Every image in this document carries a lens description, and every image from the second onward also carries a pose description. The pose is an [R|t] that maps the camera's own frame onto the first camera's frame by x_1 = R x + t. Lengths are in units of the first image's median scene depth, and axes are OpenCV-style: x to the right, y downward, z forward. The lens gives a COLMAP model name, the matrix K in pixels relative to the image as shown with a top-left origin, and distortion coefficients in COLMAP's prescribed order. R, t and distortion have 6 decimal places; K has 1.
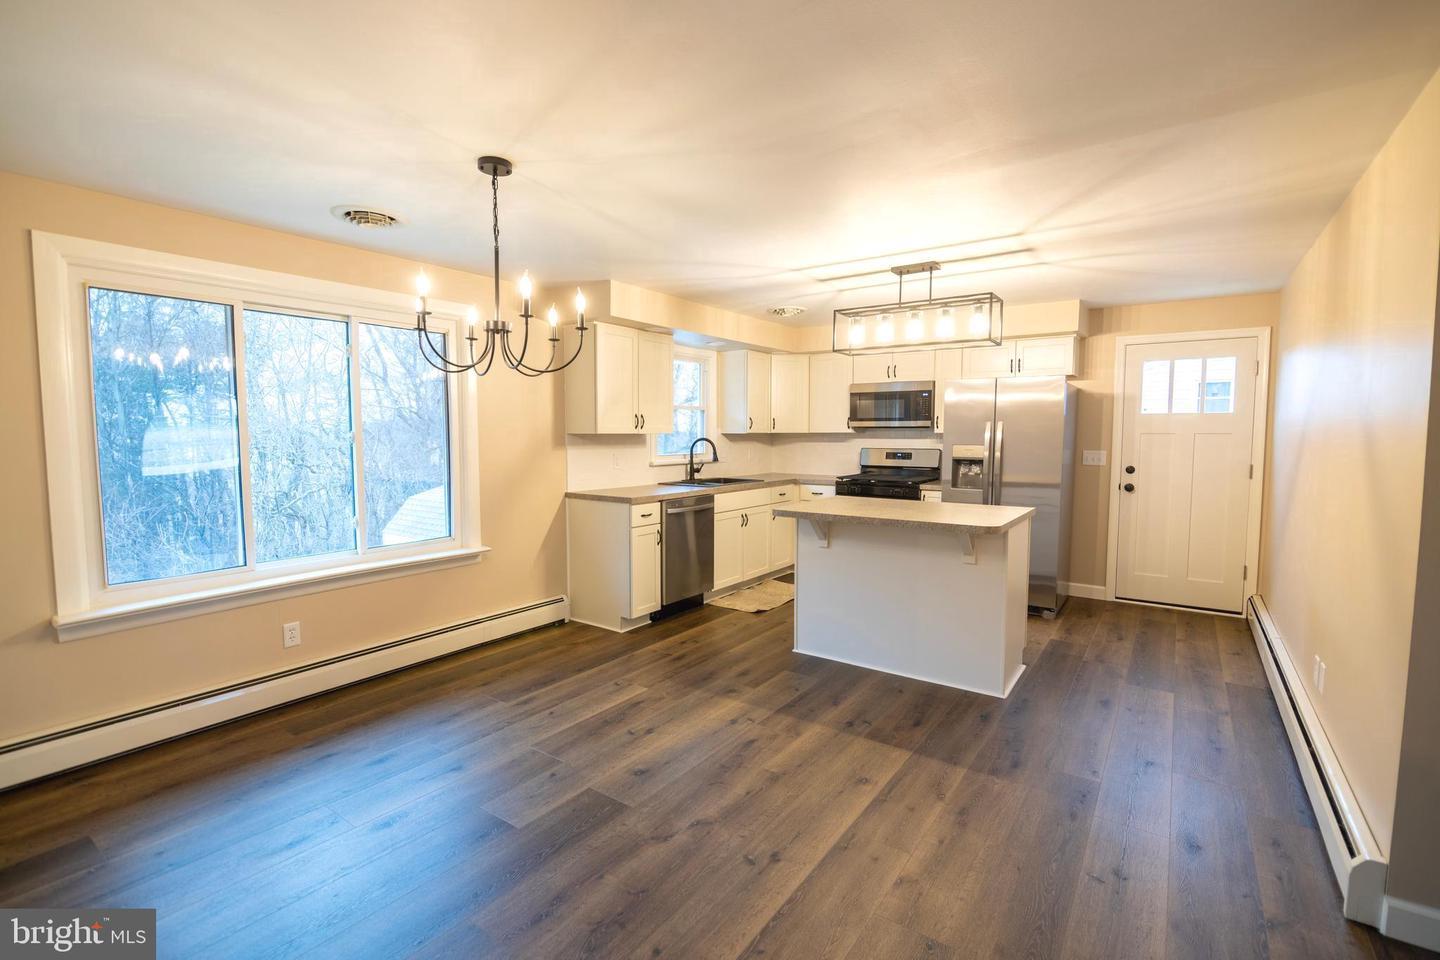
lens RADIAL K [[652.9, 0, 718.0], [0, 652.9, 481.0], [0, 0, 1]] dist [-0.007716, -0.002375]
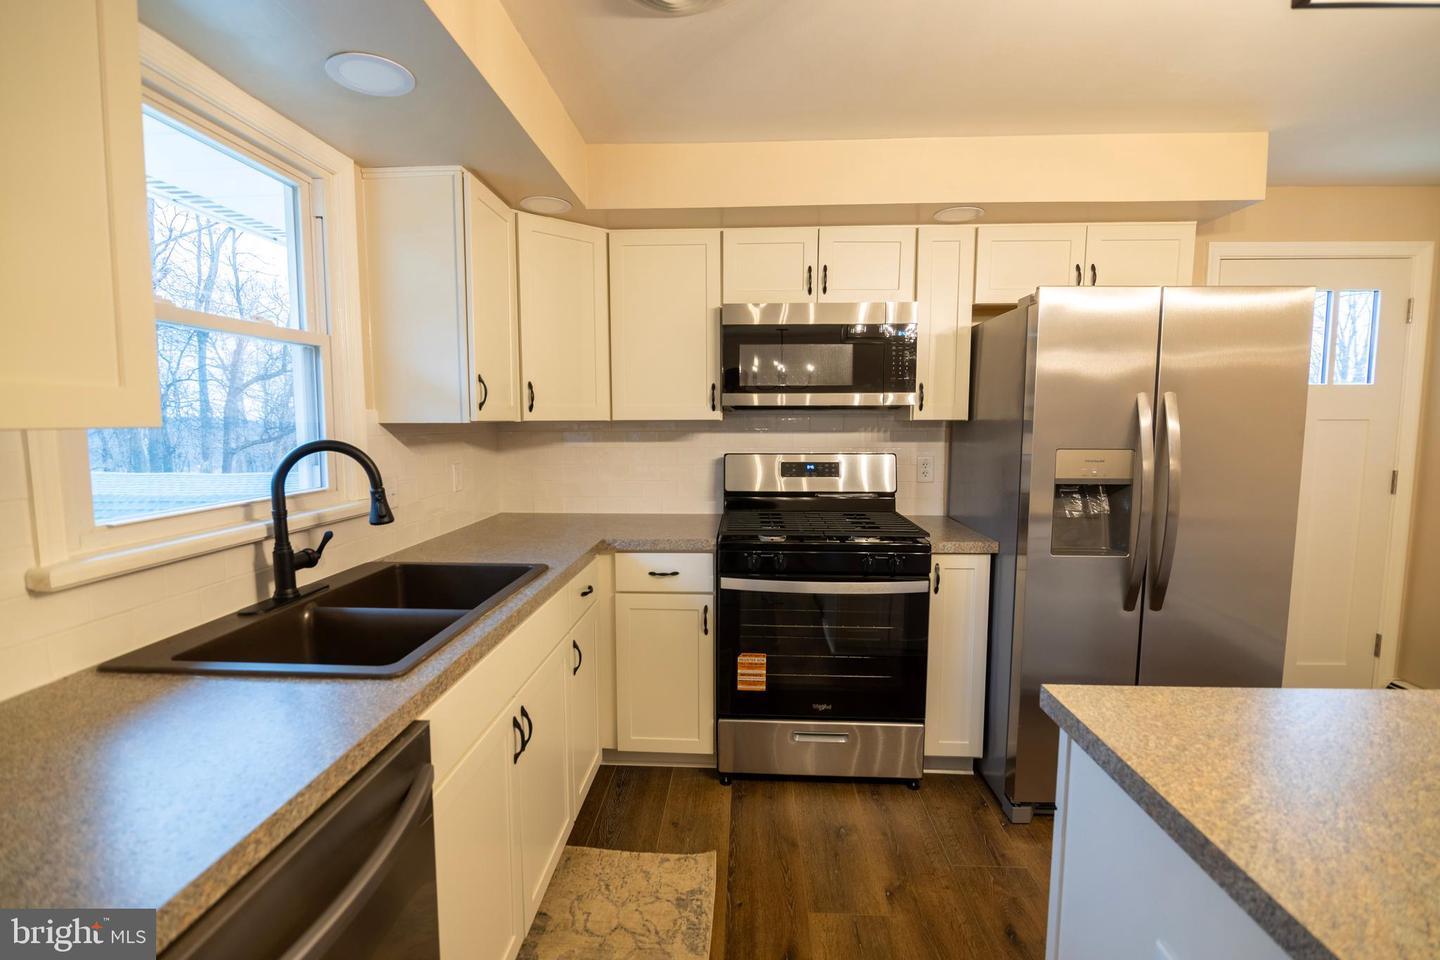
lens RADIAL K [[652.9, 0, 720.1], [0, 652.9, 482.0], [0, 0, 1]] dist [-0.007716, -0.002375]
pose [[0.843312, -0.051405, 0.534960, -0.028922], [0.043154, 0.998678, 0.027936, -0.046346], [-0.535688, -0.000473, 0.844416, 0.652177]]
